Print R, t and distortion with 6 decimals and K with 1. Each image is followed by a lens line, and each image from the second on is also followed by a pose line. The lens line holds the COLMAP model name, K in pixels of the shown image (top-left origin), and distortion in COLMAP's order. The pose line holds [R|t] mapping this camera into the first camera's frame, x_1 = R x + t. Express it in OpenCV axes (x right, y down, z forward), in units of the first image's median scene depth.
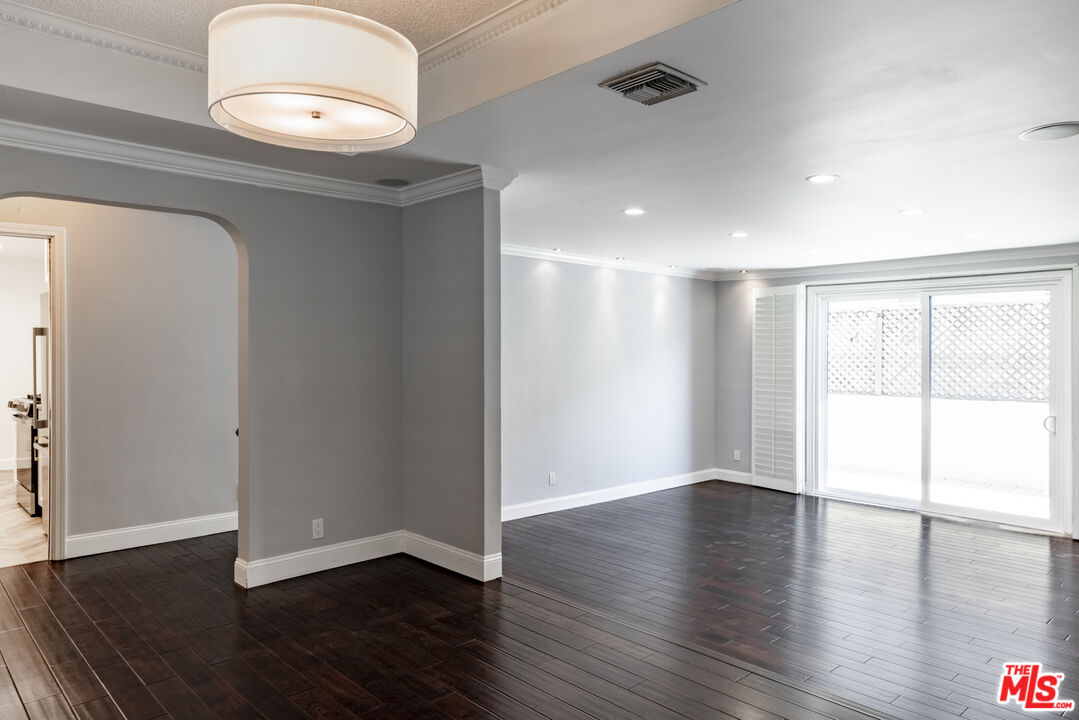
lens RADIAL K [[720.1, 0, 539.5], [0, 720.1, 360.0], [0, 0, 1]] dist [0.007629, 0.001272]
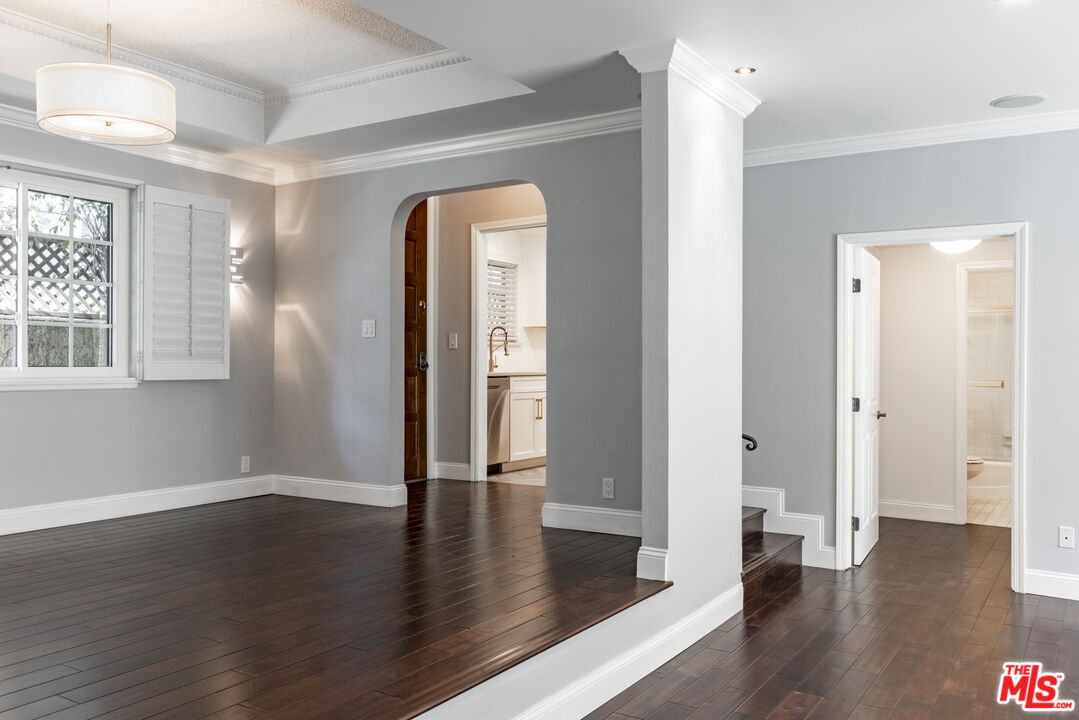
lens RADIAL K [[875.5, 0, 539.7], [0, 875.5, 374.6], [0, 0, 1]] dist [-0.006422, -0.004643]
pose [[0.256429, 0.014436, -0.966455, 0.797144], [-0.017309, 0.999797, 0.010341, 0.077195], [0.966408, 0.014077, 0.256627, 0.637137]]
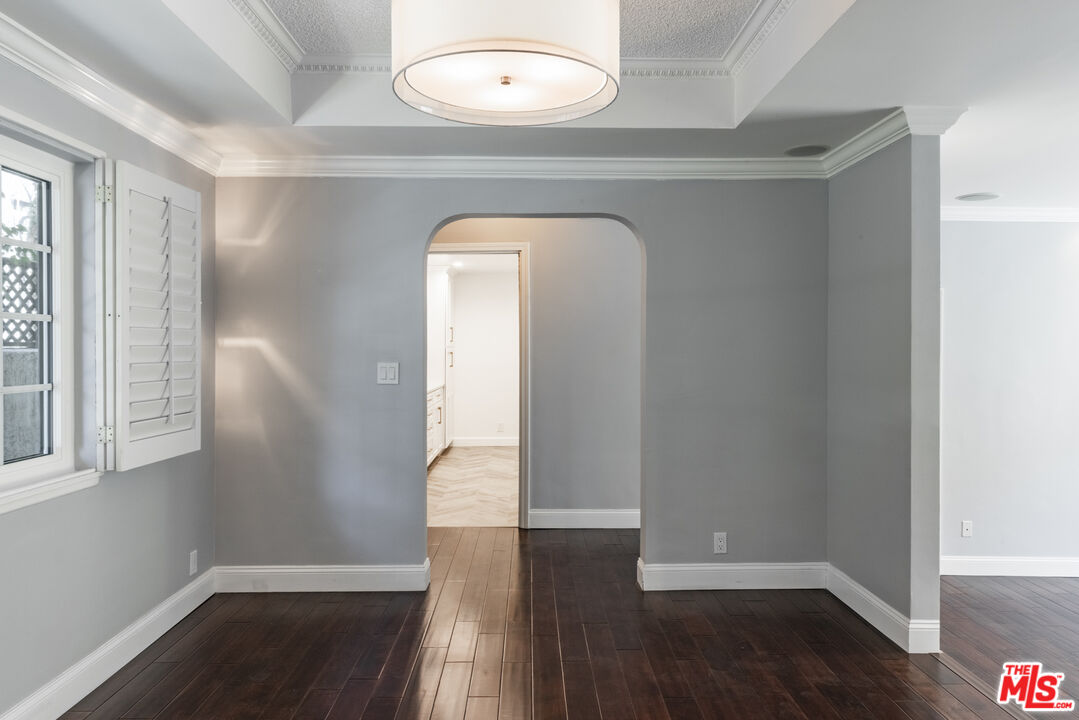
lens RADIAL K [[720.1, 0, 539.5], [0, 720.1, 360.0], [0, 0, 1]] dist [0.007629, 0.001272]
pose [[0.743903, 0.013419, -0.668153, 0.138916], [-0.011555, 0.999907, 0.007216, -0.003429], [0.668188, 0.002353, 0.743989, 0.168484]]
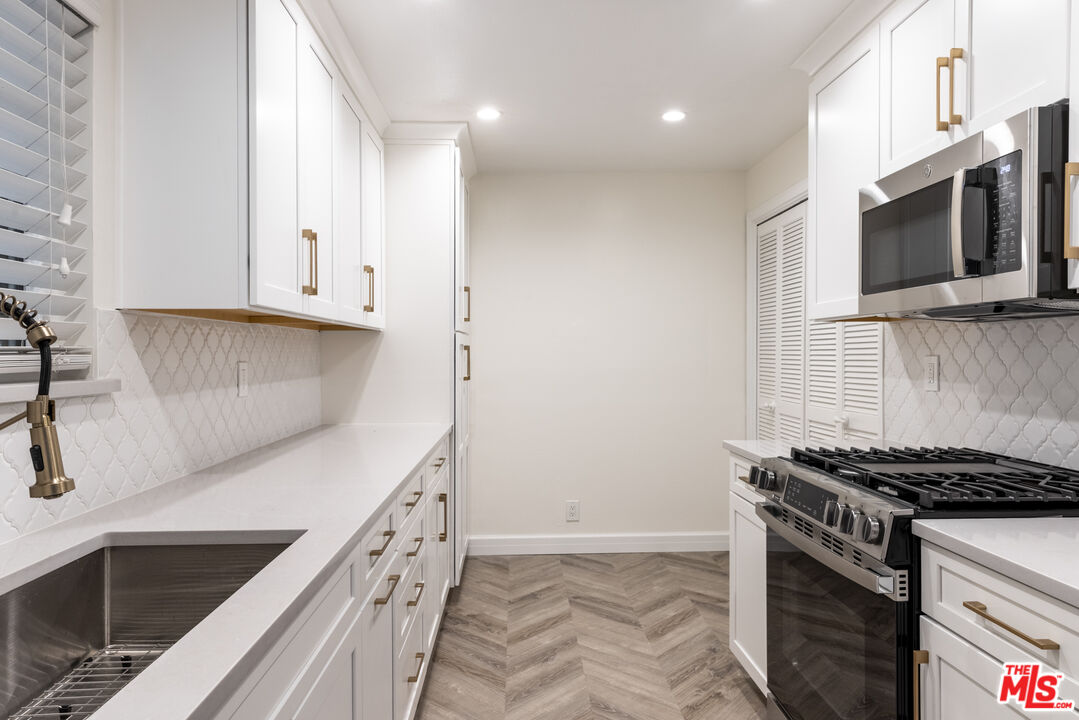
lens RADIAL K [[720.1, 0, 539.5], [0, 720.1, 360.0], [0, 0, 1]] dist [0.007629, 0.001272]
pose [[0.753133, 0.003147, -0.657861, -0.866097], [-0.005156, 0.999986, -0.001119, 0.010597], [0.657848, 0.004235, 0.753139, 1.000452]]
